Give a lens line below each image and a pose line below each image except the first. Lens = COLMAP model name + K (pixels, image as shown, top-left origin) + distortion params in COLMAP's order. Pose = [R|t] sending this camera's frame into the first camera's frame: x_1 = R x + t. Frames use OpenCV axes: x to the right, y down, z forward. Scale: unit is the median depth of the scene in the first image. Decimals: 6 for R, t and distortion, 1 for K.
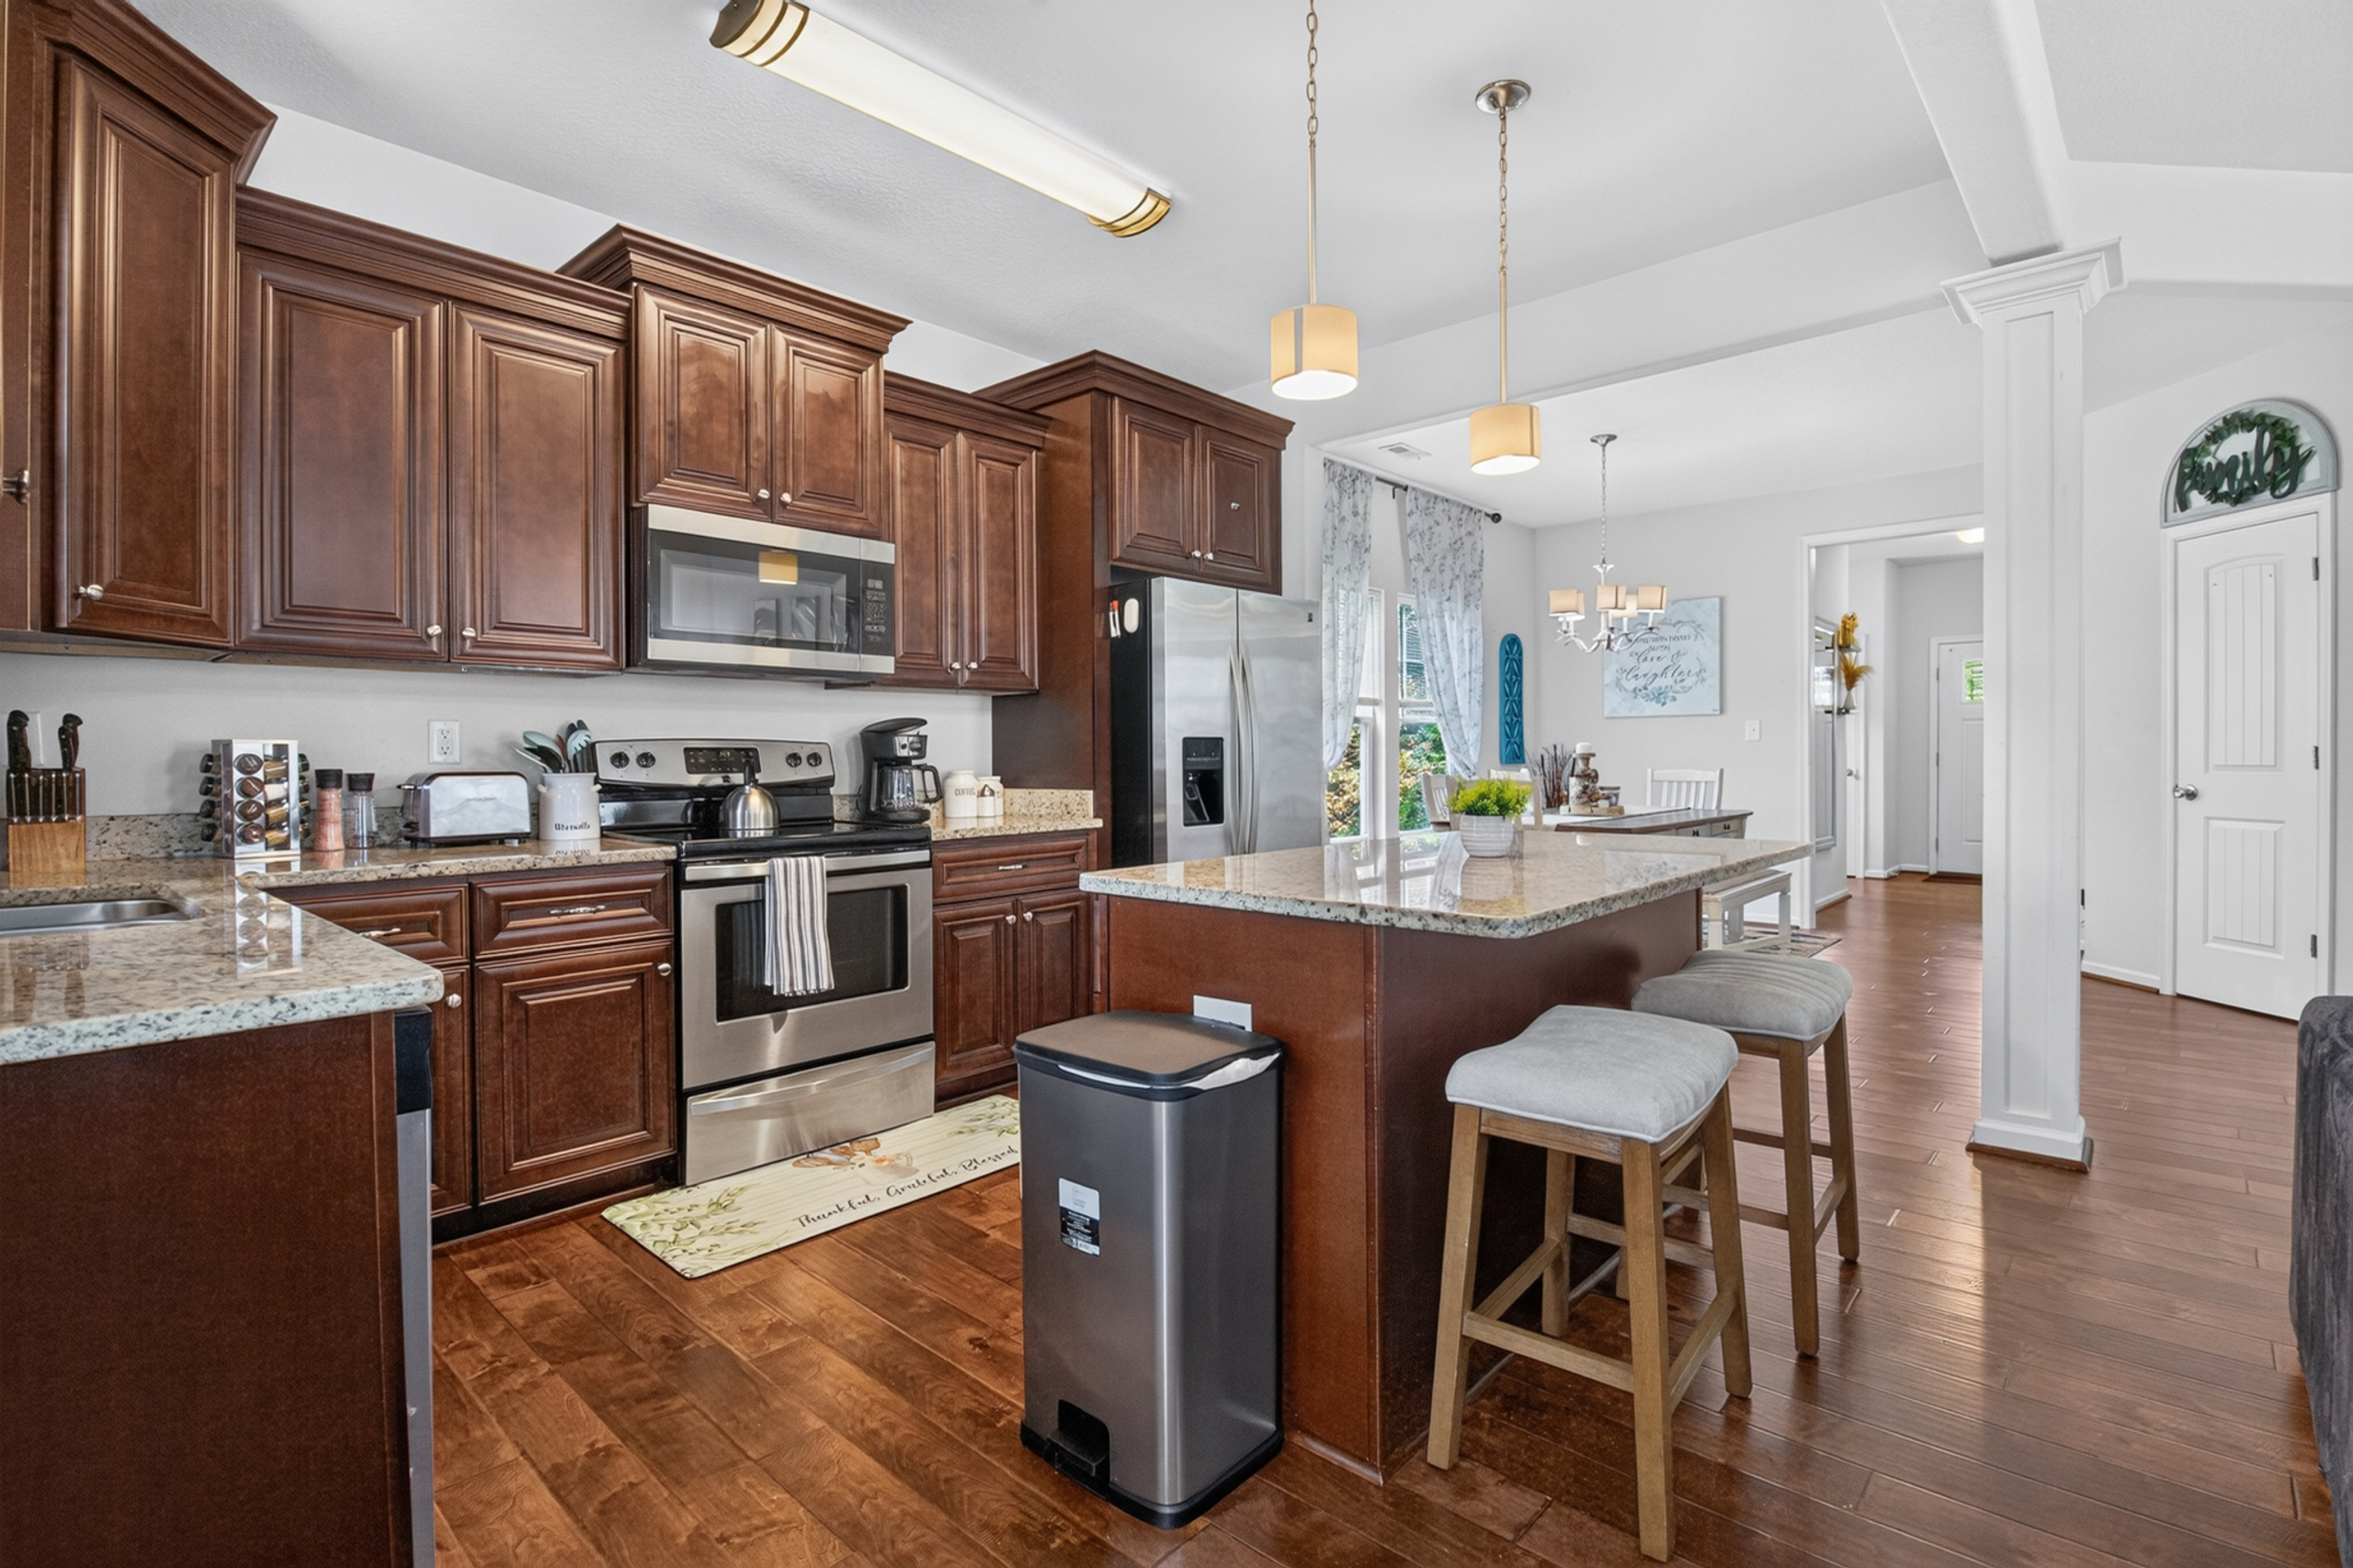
lens RADIAL K [[1122.0, 0, 1189.8], [0, 1122.0, 770.5], [0, 0, 1]] dist [0.007612, -0.010720]
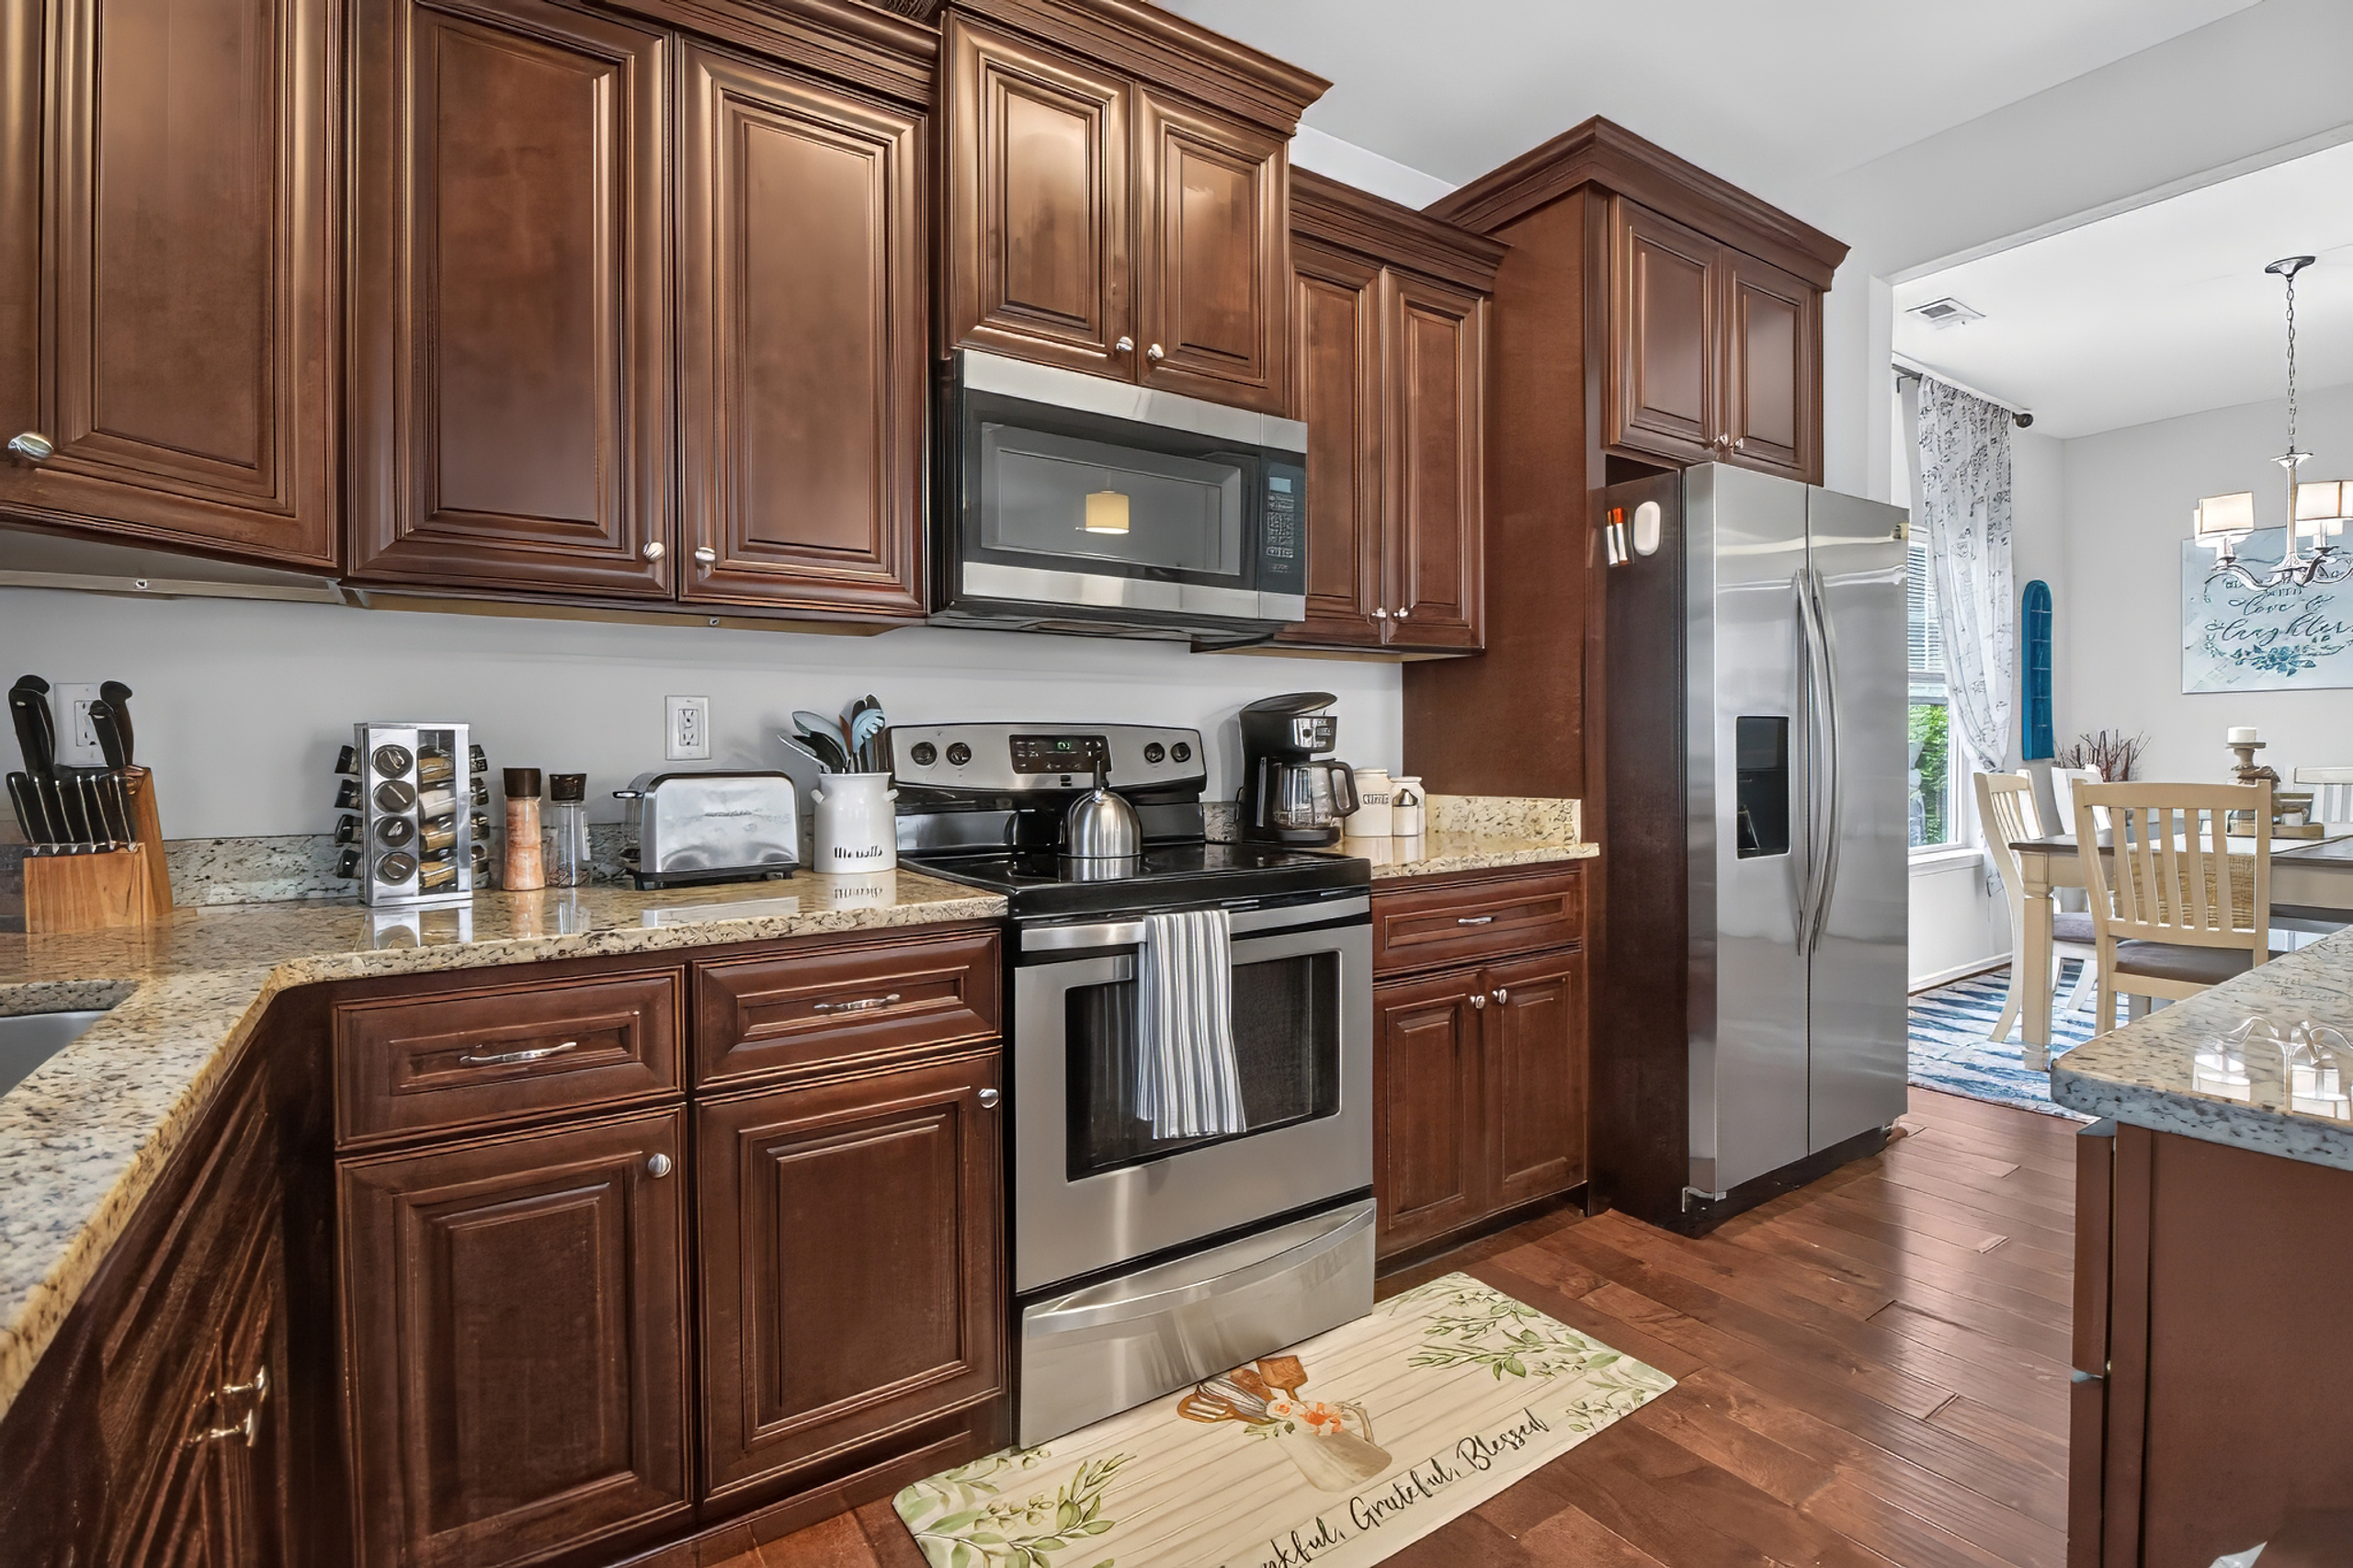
lens RADIAL K [[1122.0, 0, 1182.7], [0, 1122.0, 766.6], [0, 0, 1]] dist [0.007612, -0.010720]
pose [[0.969731, 0.001649, -0.244169, -0.191863], [-0.001147, 0.999997, 0.002198, -0.003298], [0.244172, -0.001852, 0.969730, 0.384700]]
